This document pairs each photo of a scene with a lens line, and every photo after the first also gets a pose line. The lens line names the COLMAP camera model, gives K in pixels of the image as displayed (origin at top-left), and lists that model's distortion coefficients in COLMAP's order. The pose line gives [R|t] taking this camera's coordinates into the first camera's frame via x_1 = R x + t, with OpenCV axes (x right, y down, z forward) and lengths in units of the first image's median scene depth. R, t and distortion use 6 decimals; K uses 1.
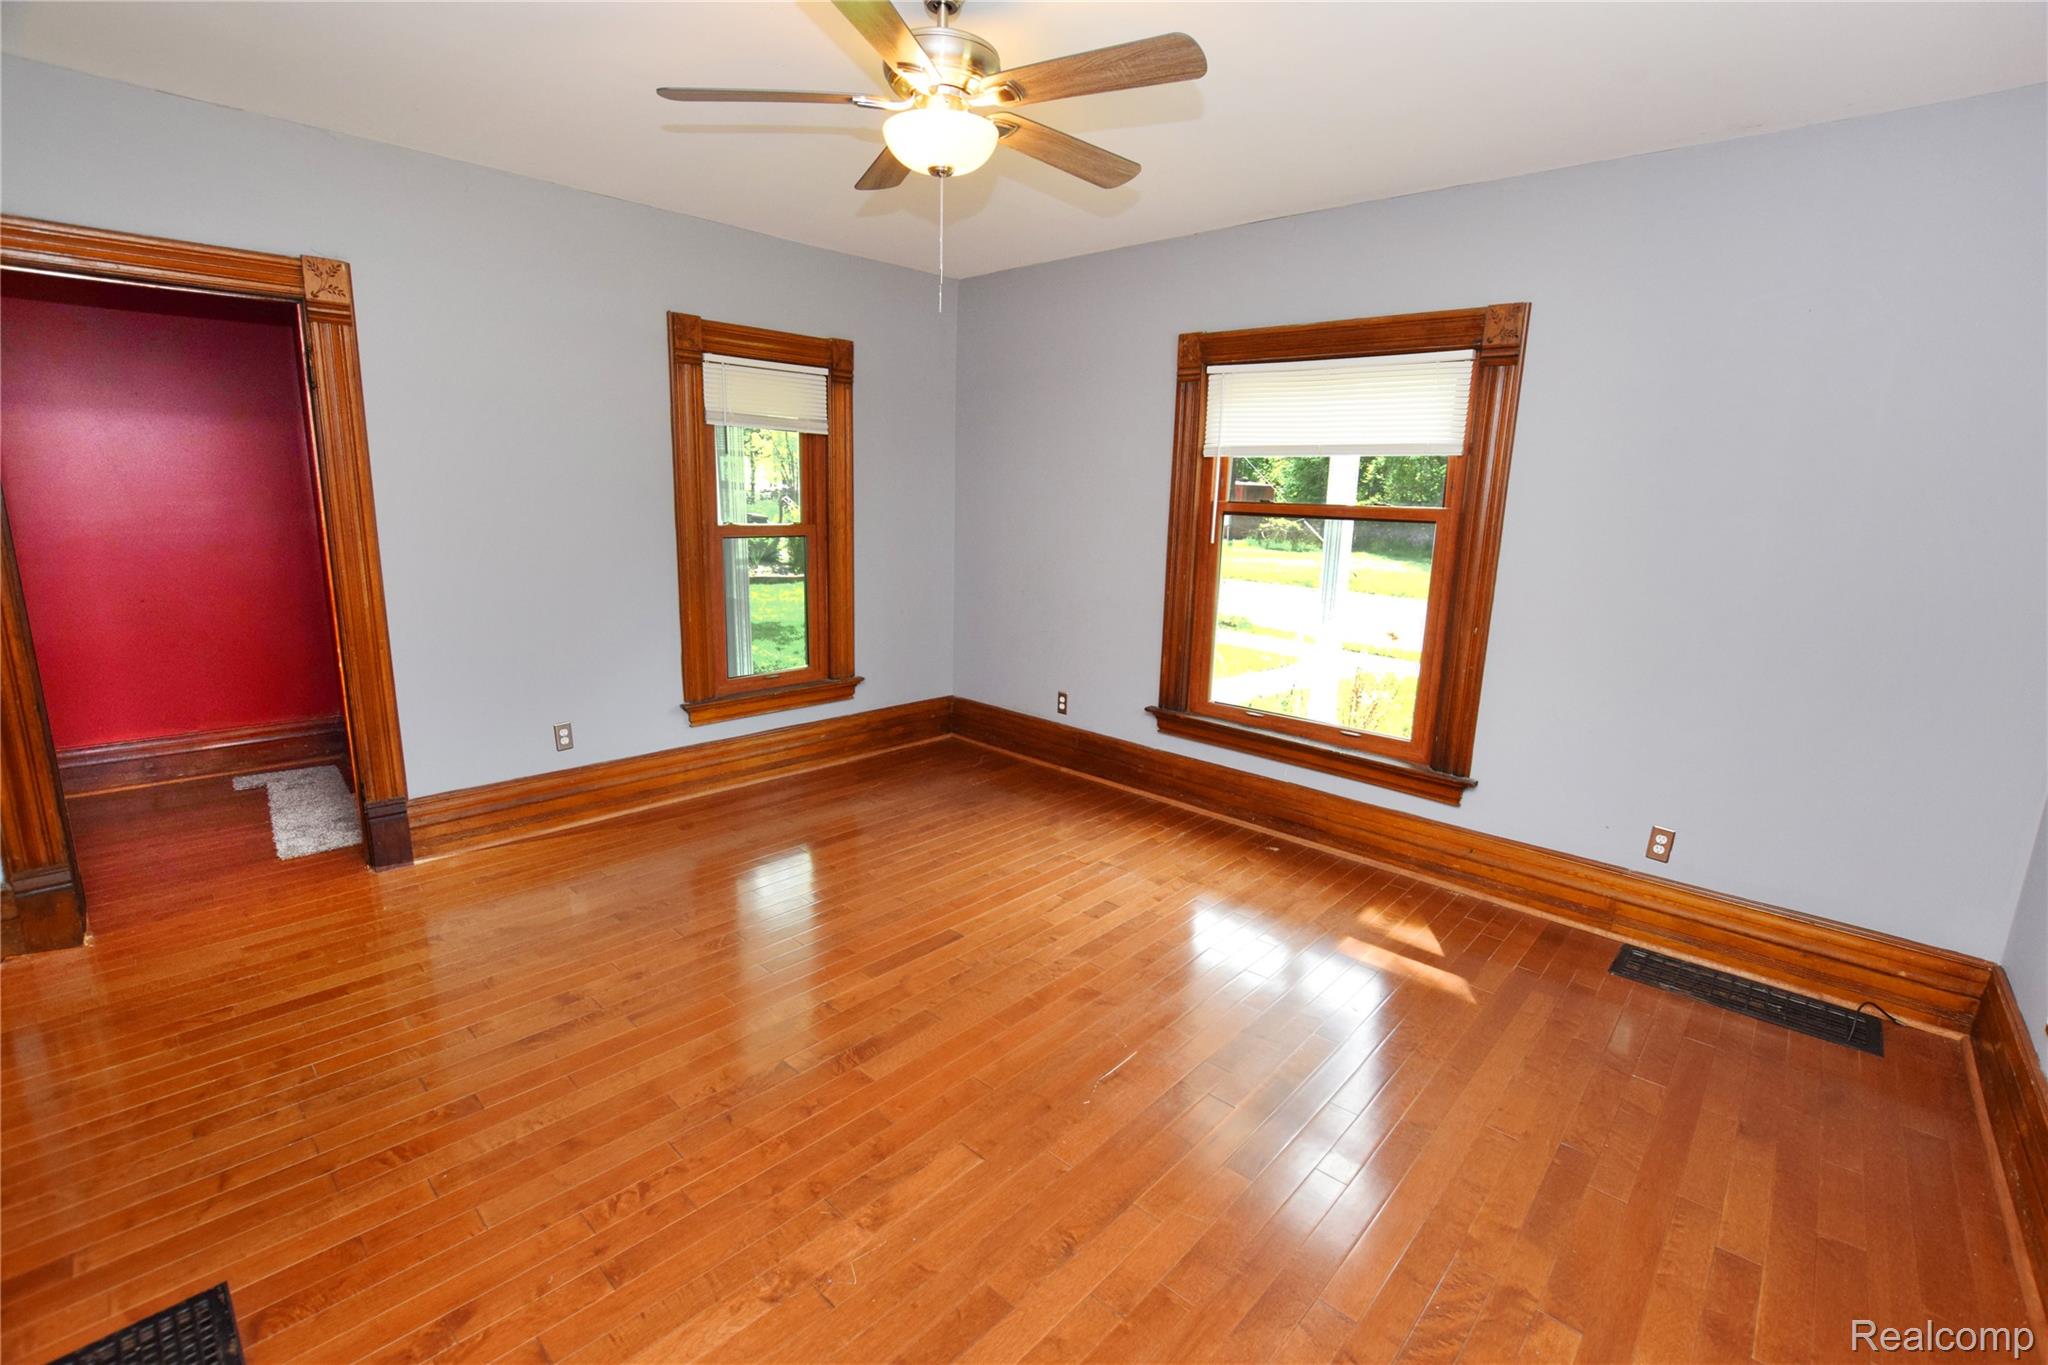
lens RADIAL K [[896.6, 0, 1032.1], [0, 896.6, 684.9], [0, 0, 1]] dist [-0.039848, 0.008691]
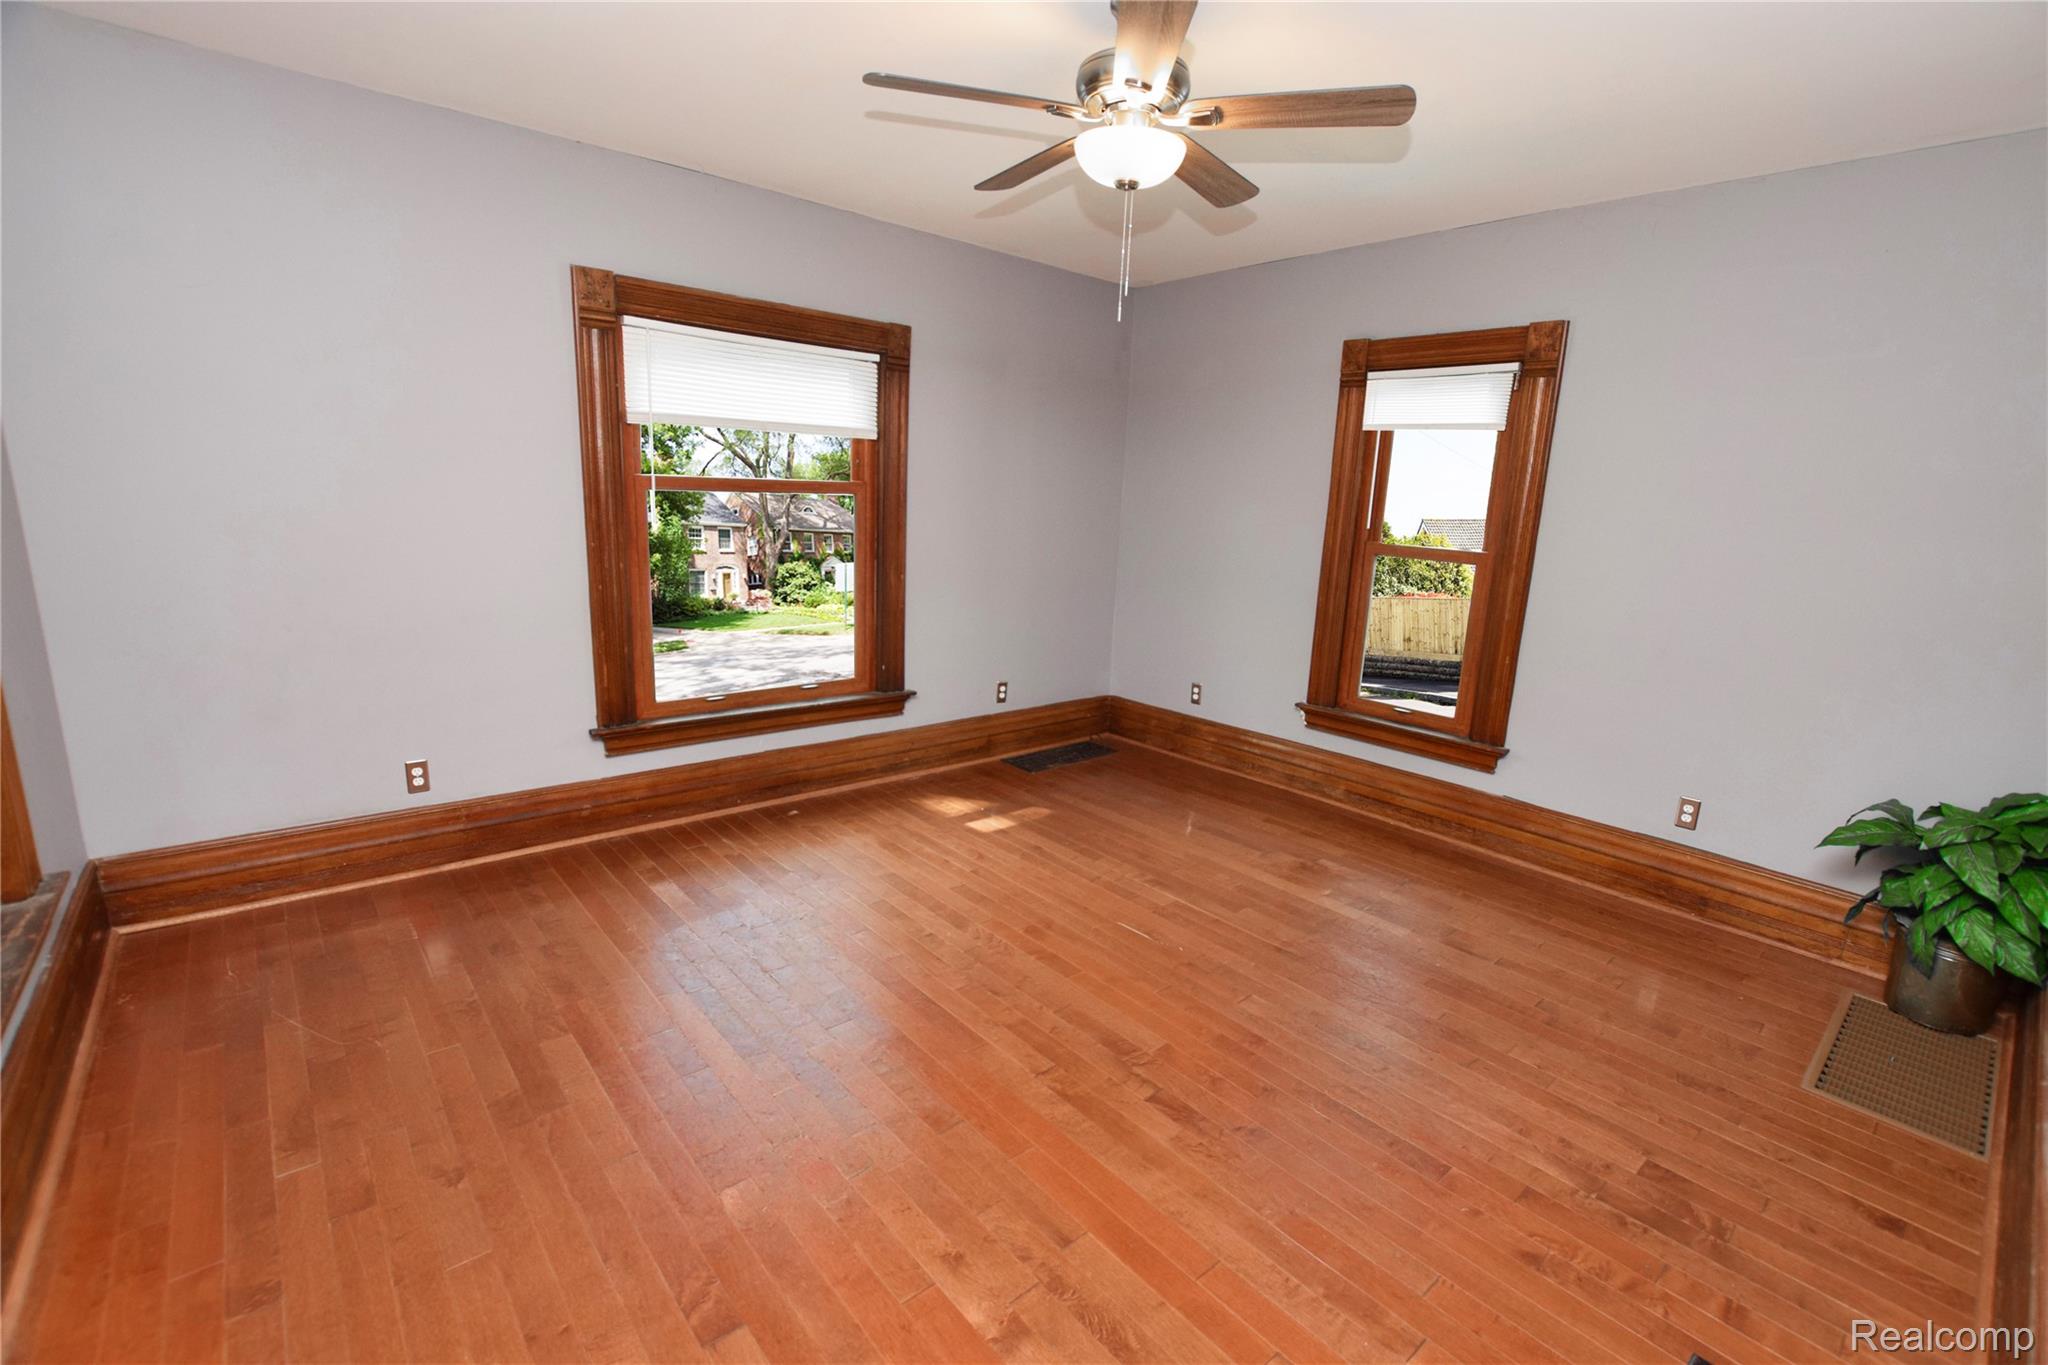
lens RADIAL K [[896.6, 0, 1032.1], [0, 896.6, 684.9], [0, 0, 1]] dist [-0.039848, 0.008691]
pose [[0.110870, -0.239279, 0.964600, -0.721057], [0.168968, 0.960992, 0.218963, -0.151977], [-0.979366, 0.138710, 0.146976, 0.596650]]
